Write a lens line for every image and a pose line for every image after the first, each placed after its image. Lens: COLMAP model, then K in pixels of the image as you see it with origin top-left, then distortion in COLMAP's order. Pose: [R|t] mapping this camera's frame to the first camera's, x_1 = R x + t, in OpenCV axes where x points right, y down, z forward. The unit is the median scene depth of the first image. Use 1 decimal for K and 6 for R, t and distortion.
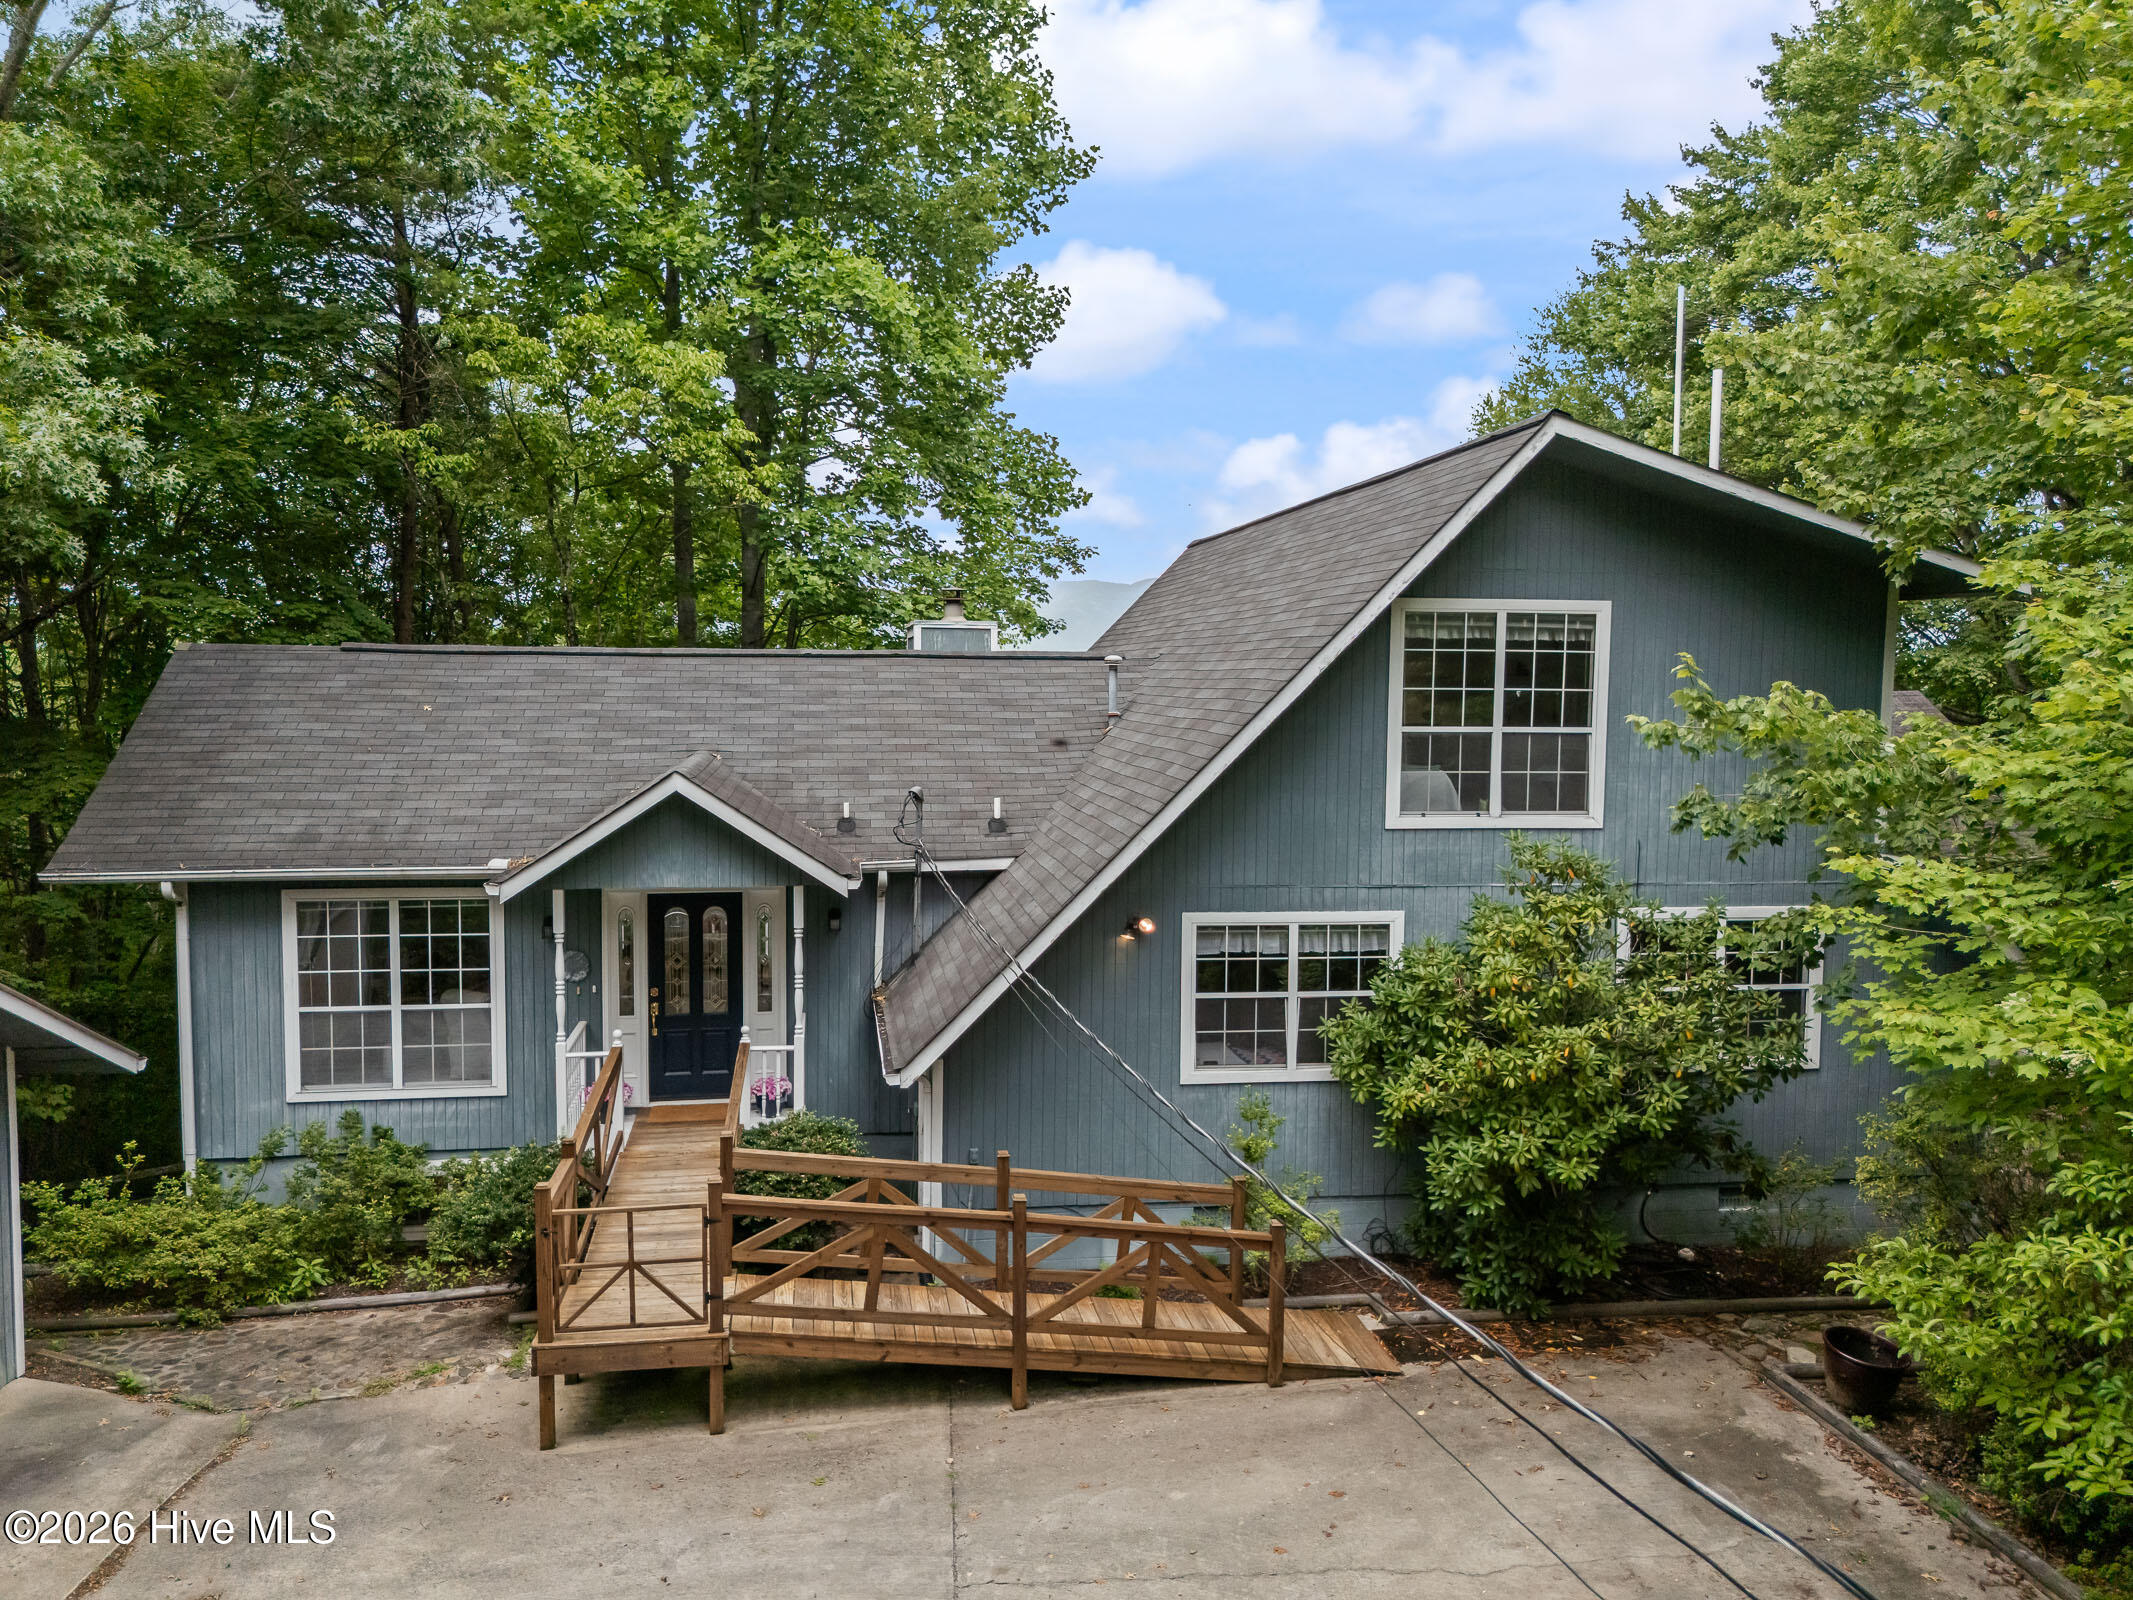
lens RADIAL K [[1516.0, 0, 1062.8], [0, 1516.0, 783.4], [0, 0, 1]] dist [0.065755, -0.069945]
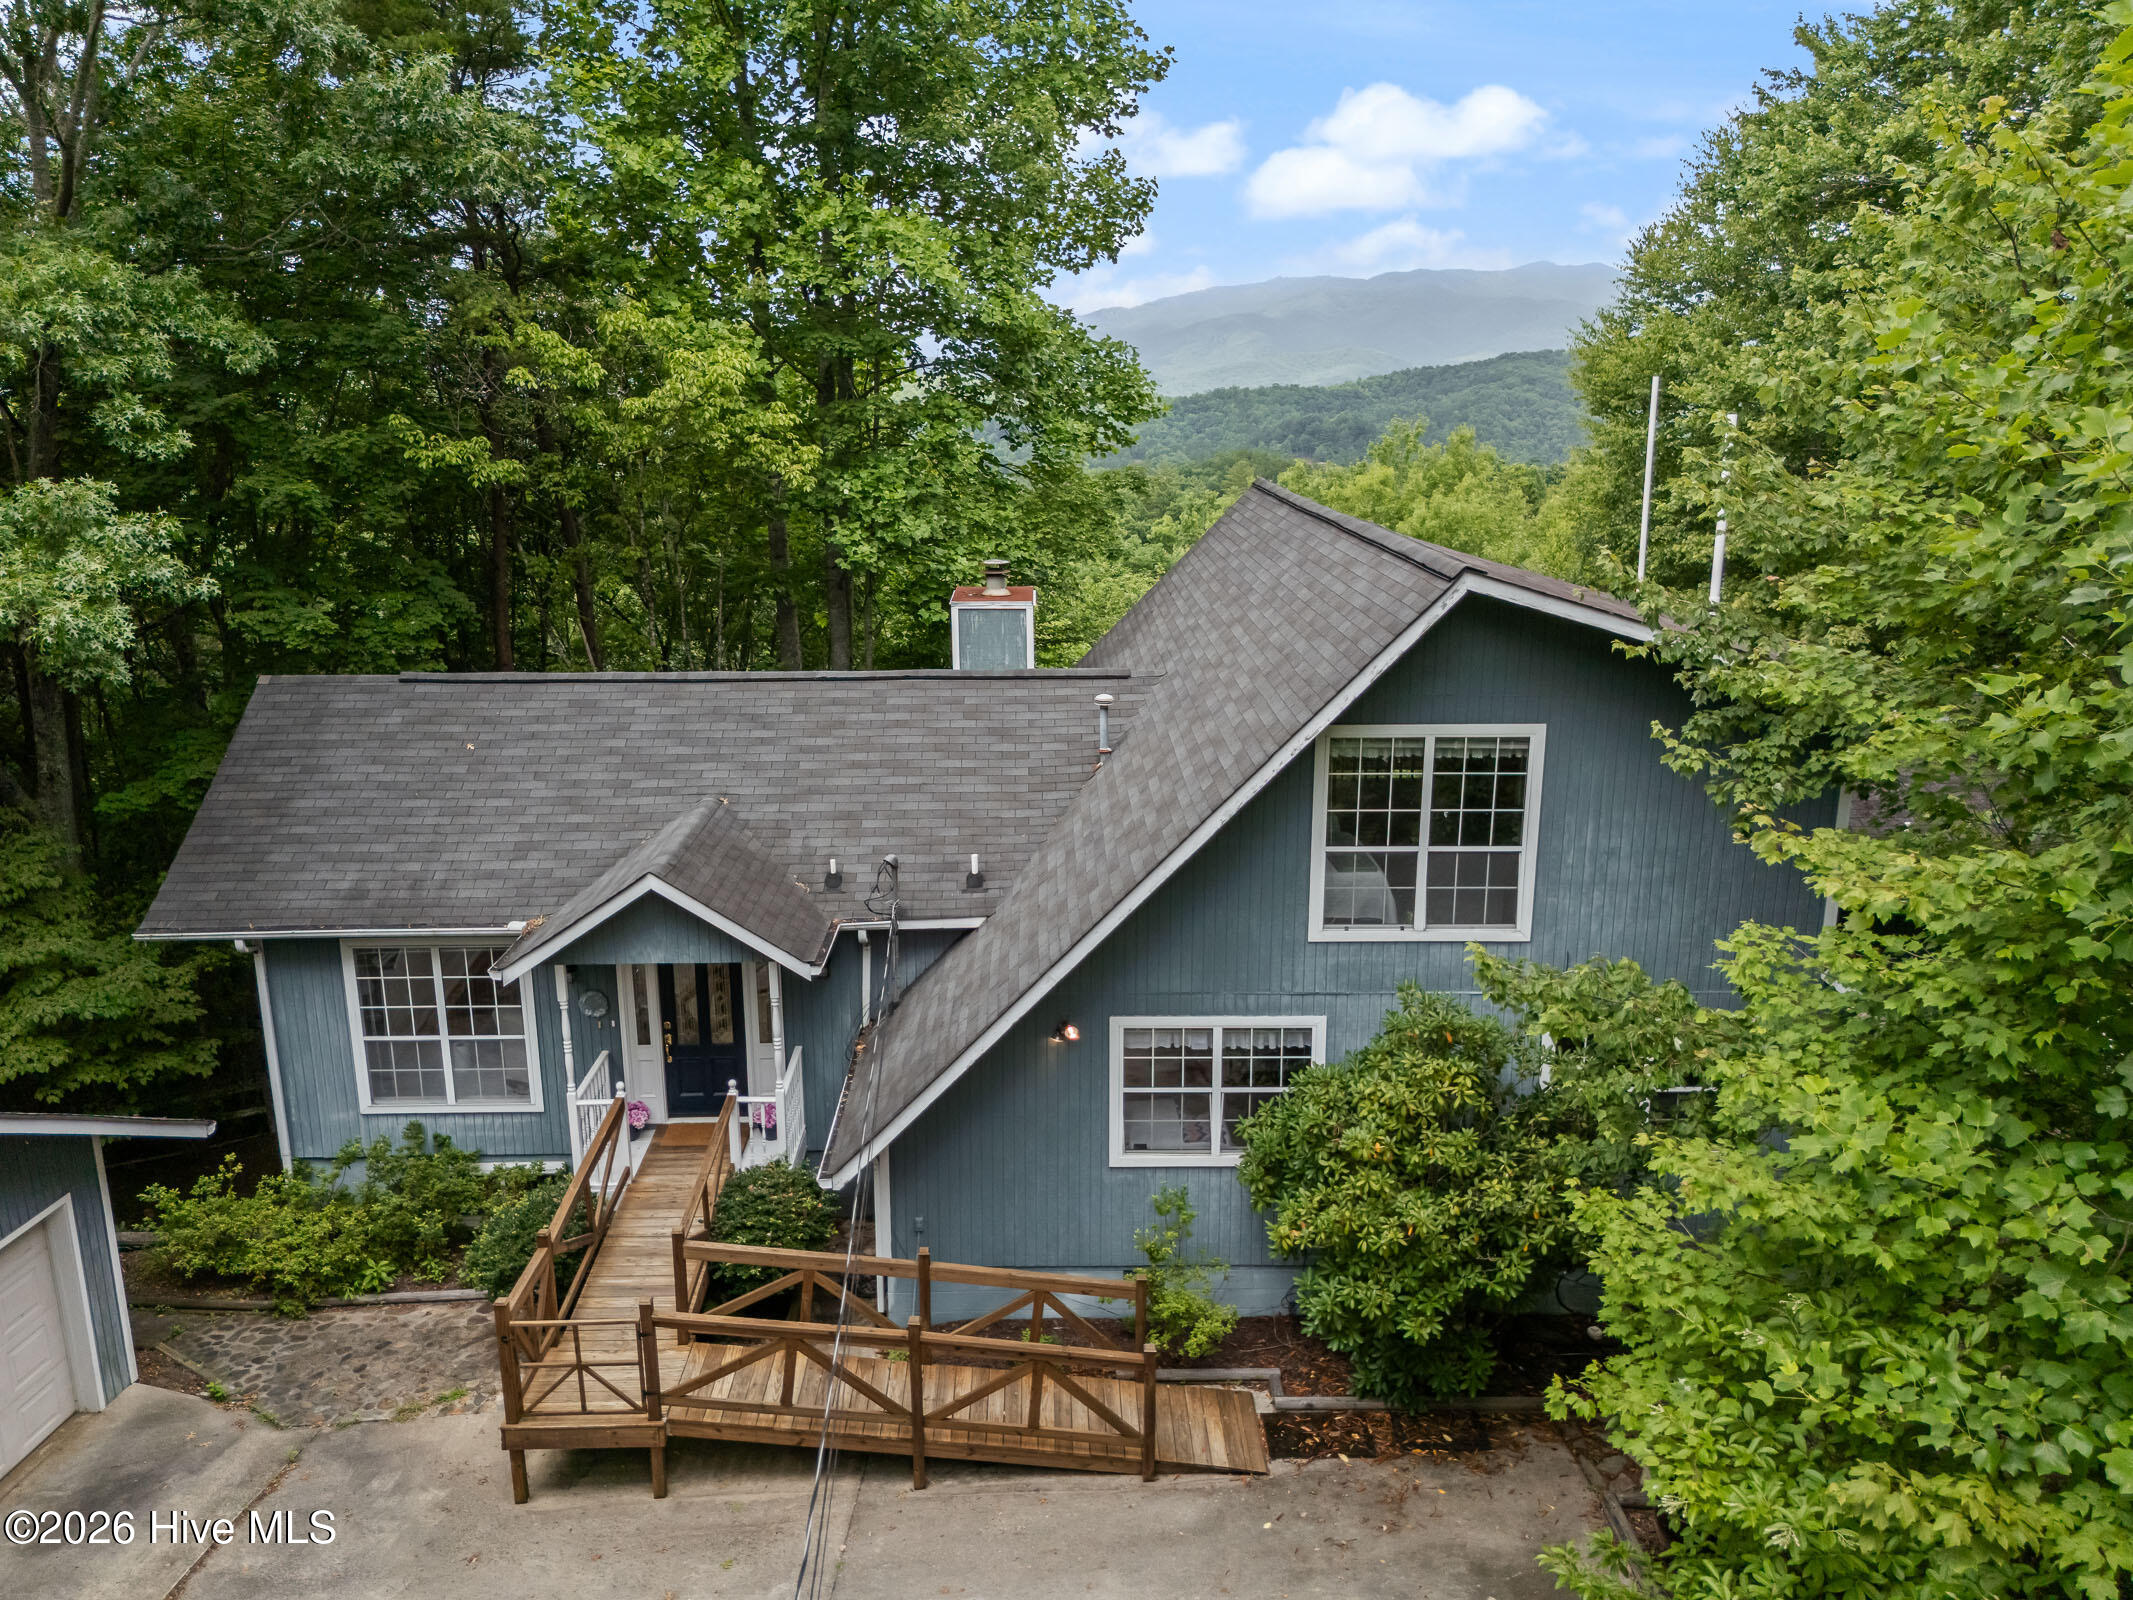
lens RADIAL K [[1516.0, 0, 1062.8], [0, 1516.0, 783.4], [0, 0, 1]] dist [0.065755, -0.069945]
pose [[0.991155, 0.019684, -0.131244, 0.178257], [0.002625, 0.985837, 0.167684, -0.248416], [0.132686, -0.166546, 0.977066, -0.017069]]
